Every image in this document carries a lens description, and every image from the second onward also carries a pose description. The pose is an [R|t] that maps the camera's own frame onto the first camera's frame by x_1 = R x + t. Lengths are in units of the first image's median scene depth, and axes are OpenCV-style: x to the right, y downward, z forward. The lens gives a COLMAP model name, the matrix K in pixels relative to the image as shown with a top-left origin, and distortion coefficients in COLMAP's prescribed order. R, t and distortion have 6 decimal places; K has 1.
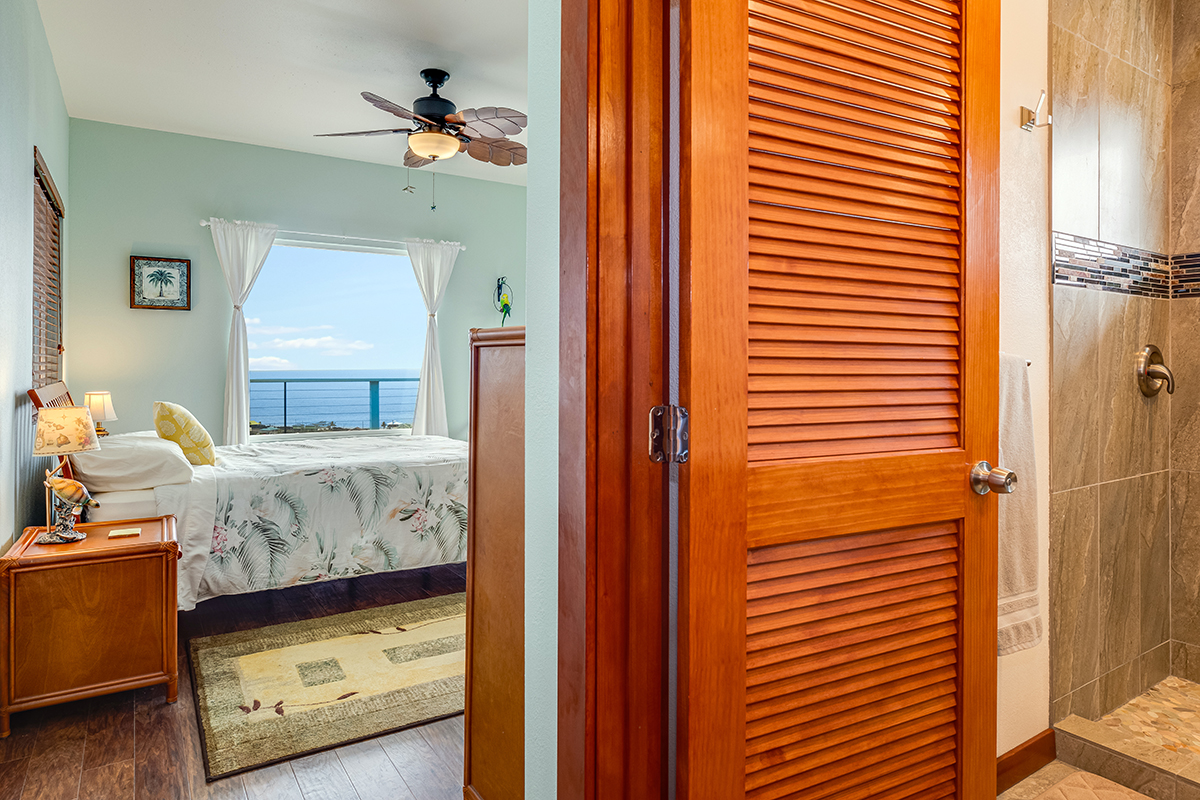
lens RADIAL K [[726.6, 0, 598.8], [0, 726.6, 359.3], [0, 0, 1]] dist [0.004366, 0.000878]
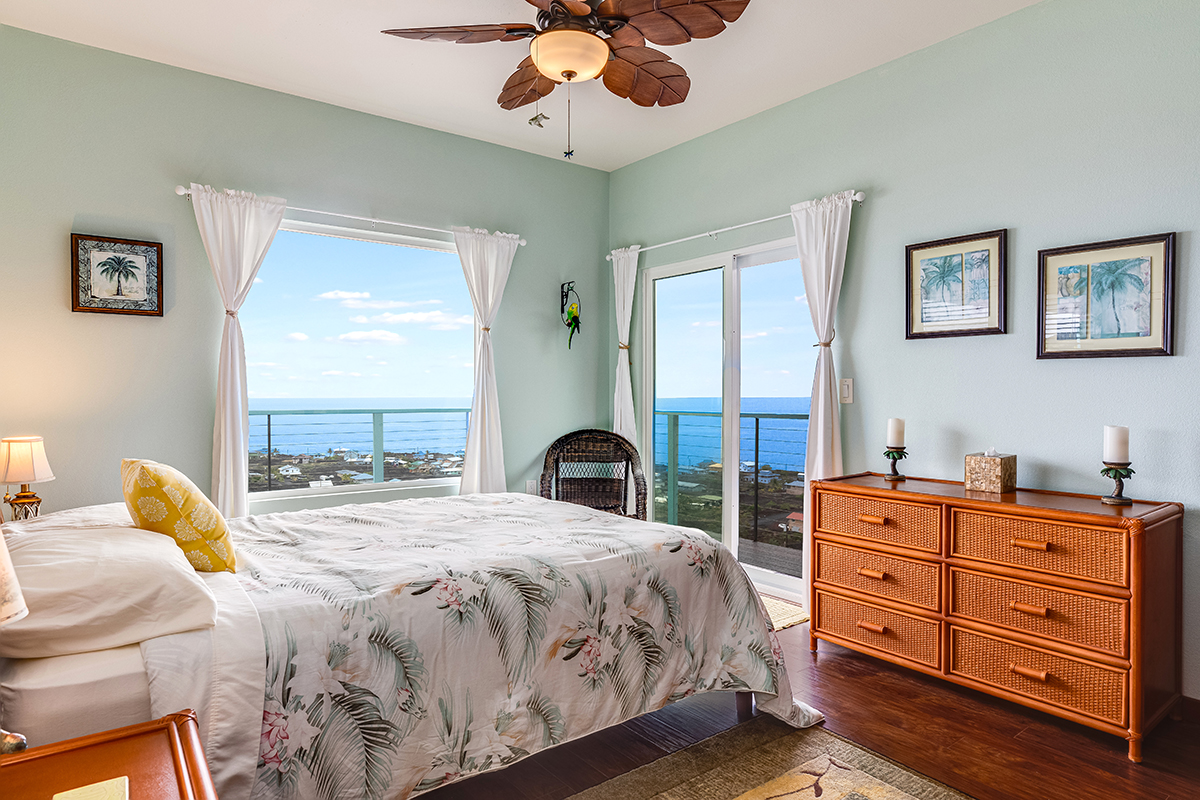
lens RADIAL K [[705.4, 0, 600.0], [0, 705.4, 400.0], [0, 0, 1]] dist [-0.001445, 0.001317]
pose [[0.996704, -0.000566, 0.081126, -0.208049], [-0.001112, 0.999786, 0.020635, -0.001905], [-0.081120, -0.020657, 0.996490, 0.305816]]
